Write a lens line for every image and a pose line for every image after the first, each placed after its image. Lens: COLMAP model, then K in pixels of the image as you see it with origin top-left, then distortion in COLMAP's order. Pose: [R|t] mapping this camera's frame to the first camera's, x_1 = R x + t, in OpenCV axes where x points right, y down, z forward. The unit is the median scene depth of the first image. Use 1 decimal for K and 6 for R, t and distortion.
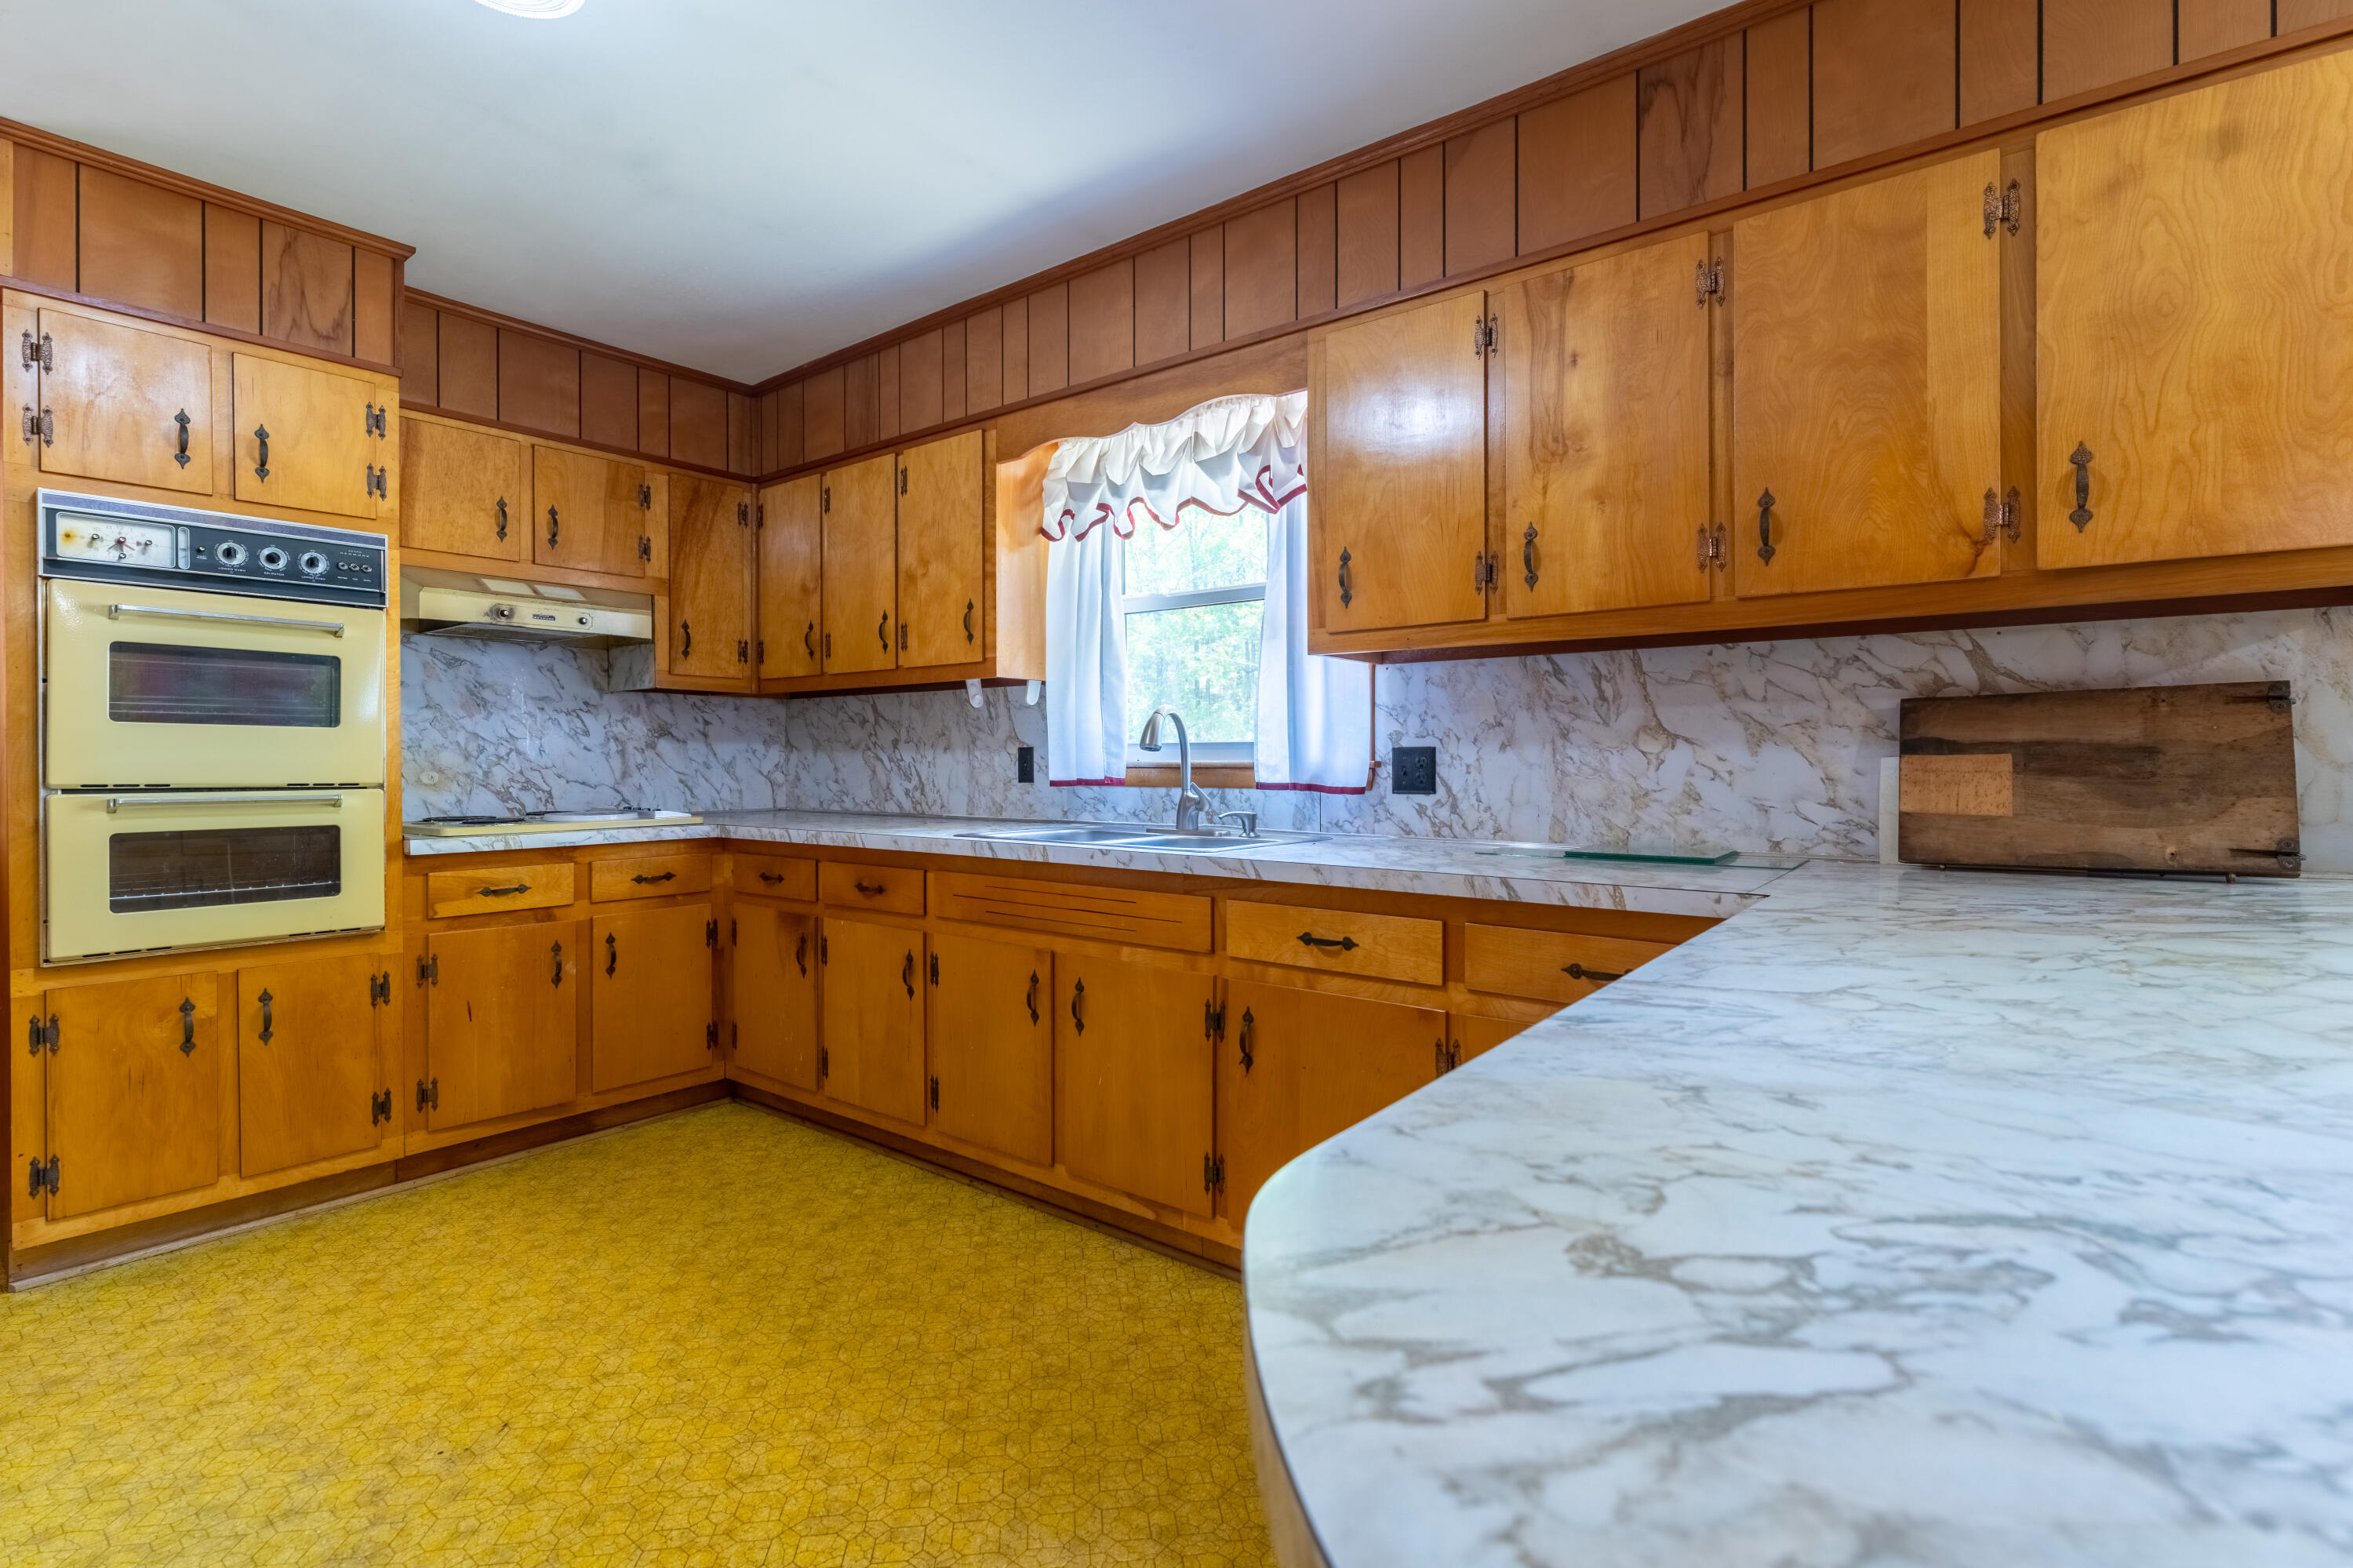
lens RADIAL K [[1108.0, 0, 1178.2], [0, 1108.0, 765.8], [0, 0, 1]] dist [-0.003807, -0.000102]
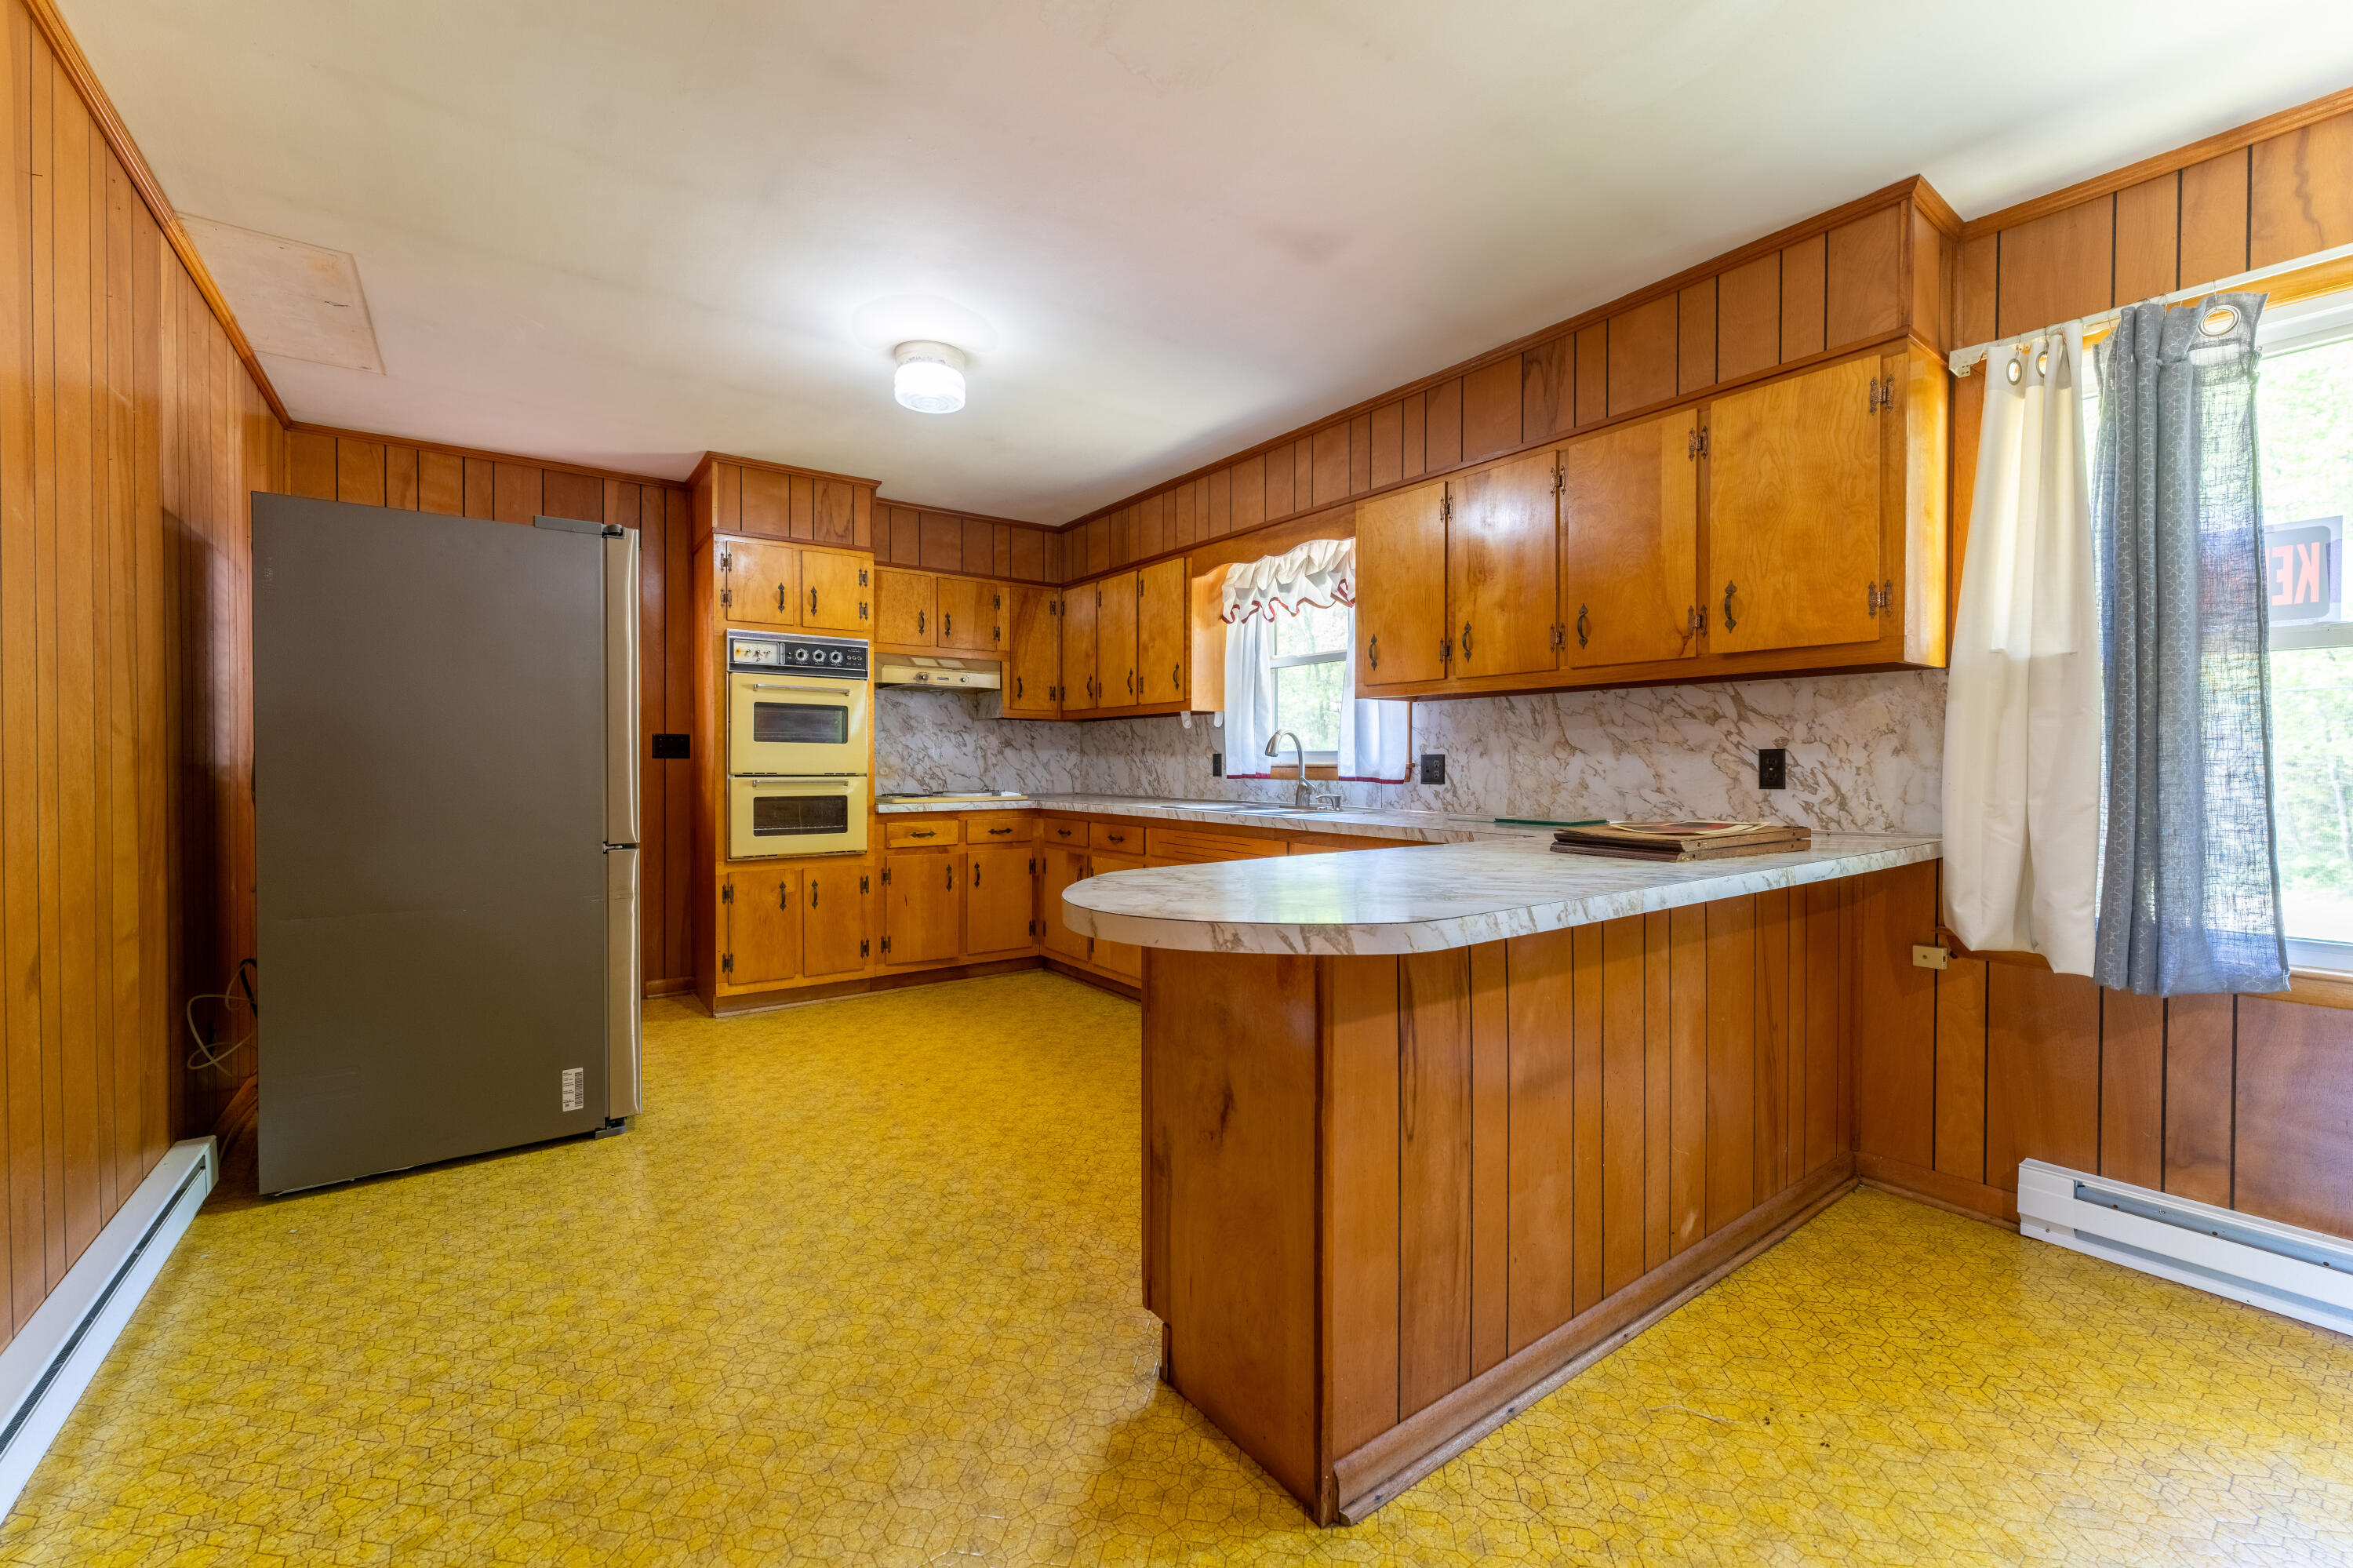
lens RADIAL K [[934.7, 0, 1114.6], [0, 934.7, 774.9], [0, 0, 1]] dist [-0.000093, 0.000061]
pose [[0.944983, 0.007374, -0.327035, 0.195590], [-0.004453, 0.999943, 0.009679, 0.001184], [0.327088, -0.007690, 0.944963, -0.361178]]
